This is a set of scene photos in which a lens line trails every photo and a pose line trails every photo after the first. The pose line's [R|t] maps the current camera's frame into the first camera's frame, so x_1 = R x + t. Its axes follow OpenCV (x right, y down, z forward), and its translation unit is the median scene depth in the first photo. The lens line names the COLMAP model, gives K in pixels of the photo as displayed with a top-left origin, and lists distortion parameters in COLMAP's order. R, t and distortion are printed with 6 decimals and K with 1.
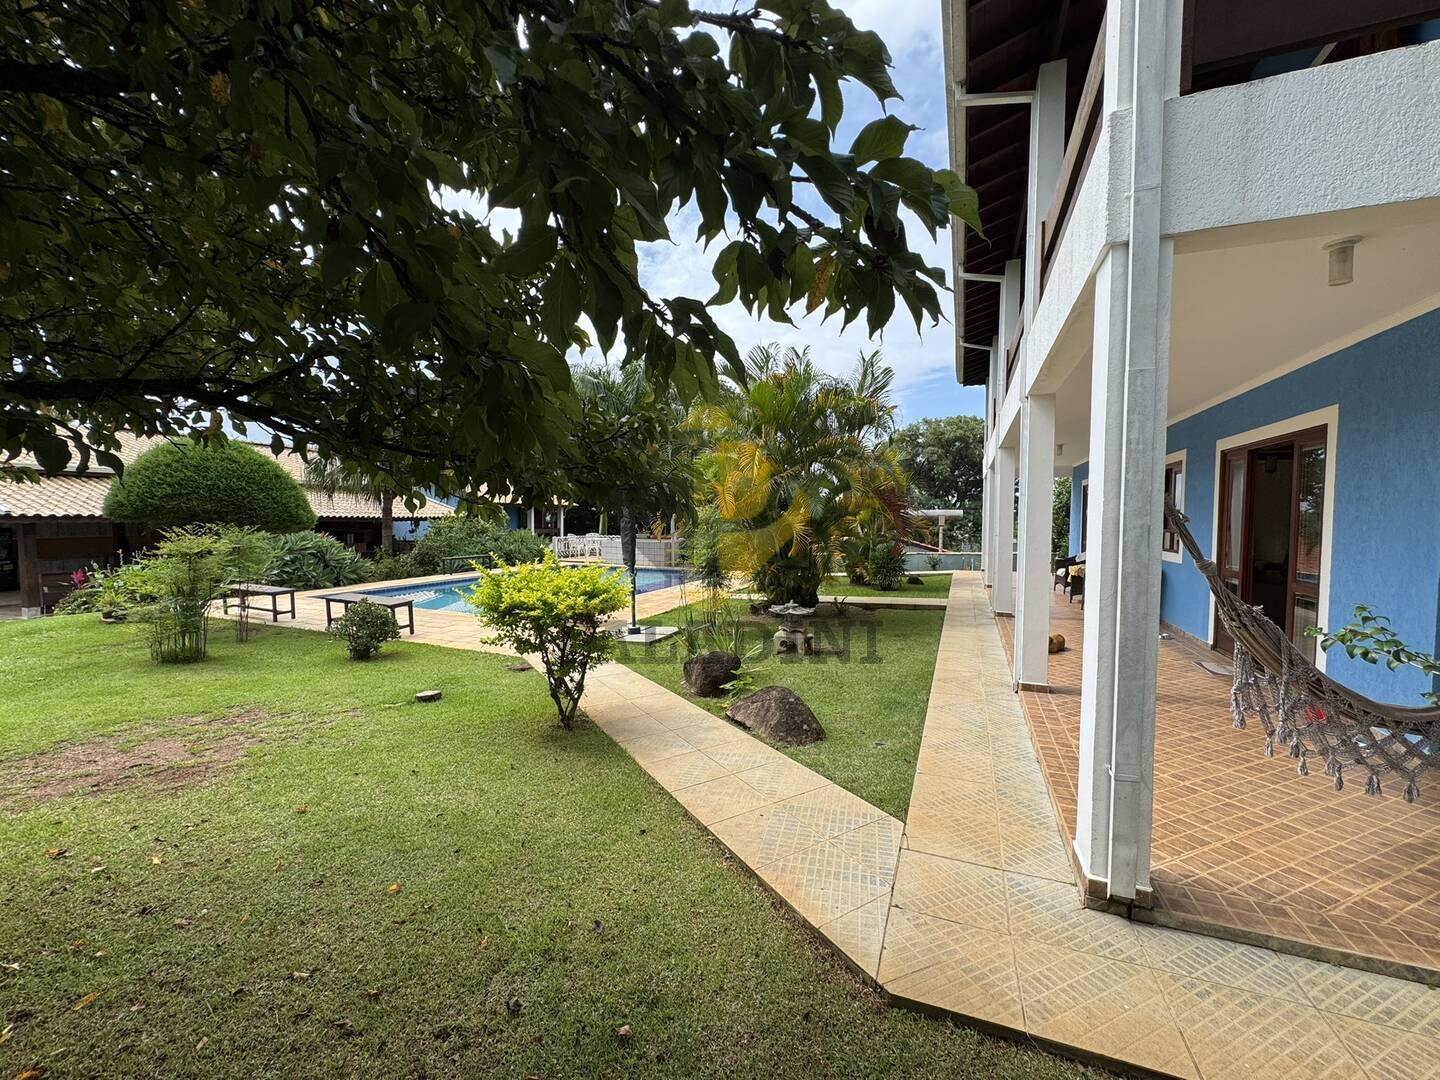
lens RADIAL K [[577.2, 0, 710.6], [0, 577.2, 538.7], [0, 0, 1]] dist [0.000695, -0.000195]
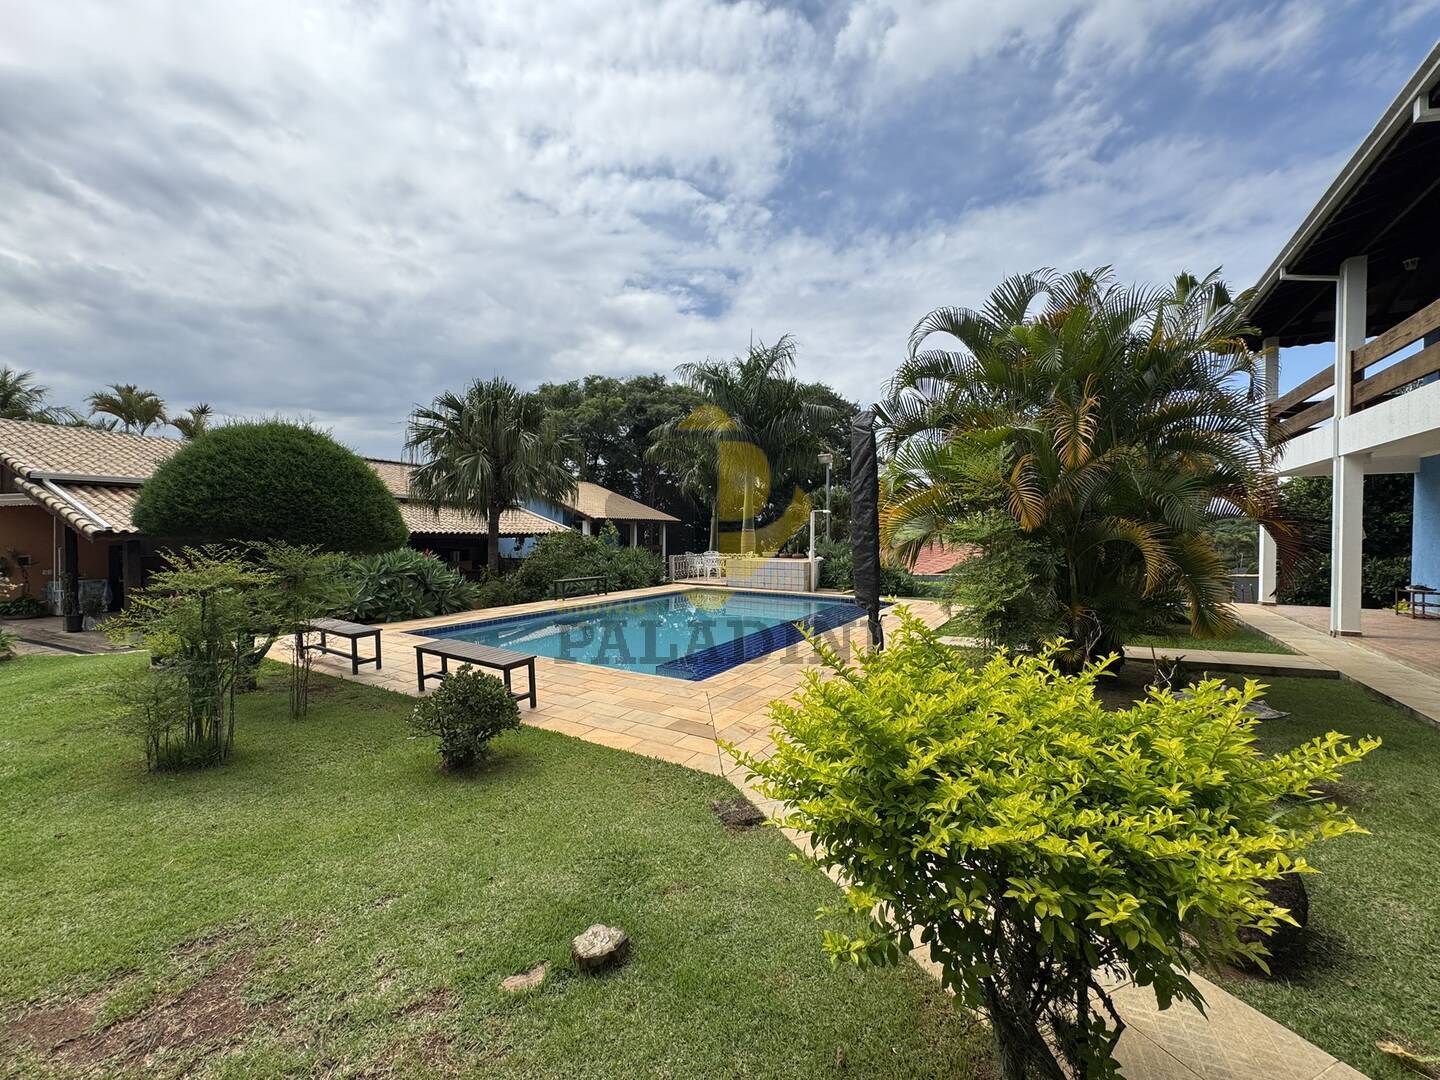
lens RADIAL K [[577.2, 0, 710.6], [0, 577.2, 538.7], [0, 0, 1]] dist [0.000695, -0.000195]
pose [[0.989360, -0.002282, -0.145473, -0.141560], [-0.001782, 0.999612, -0.027803, -0.006390], [0.145479, 0.027766, 0.988972, 0.238515]]
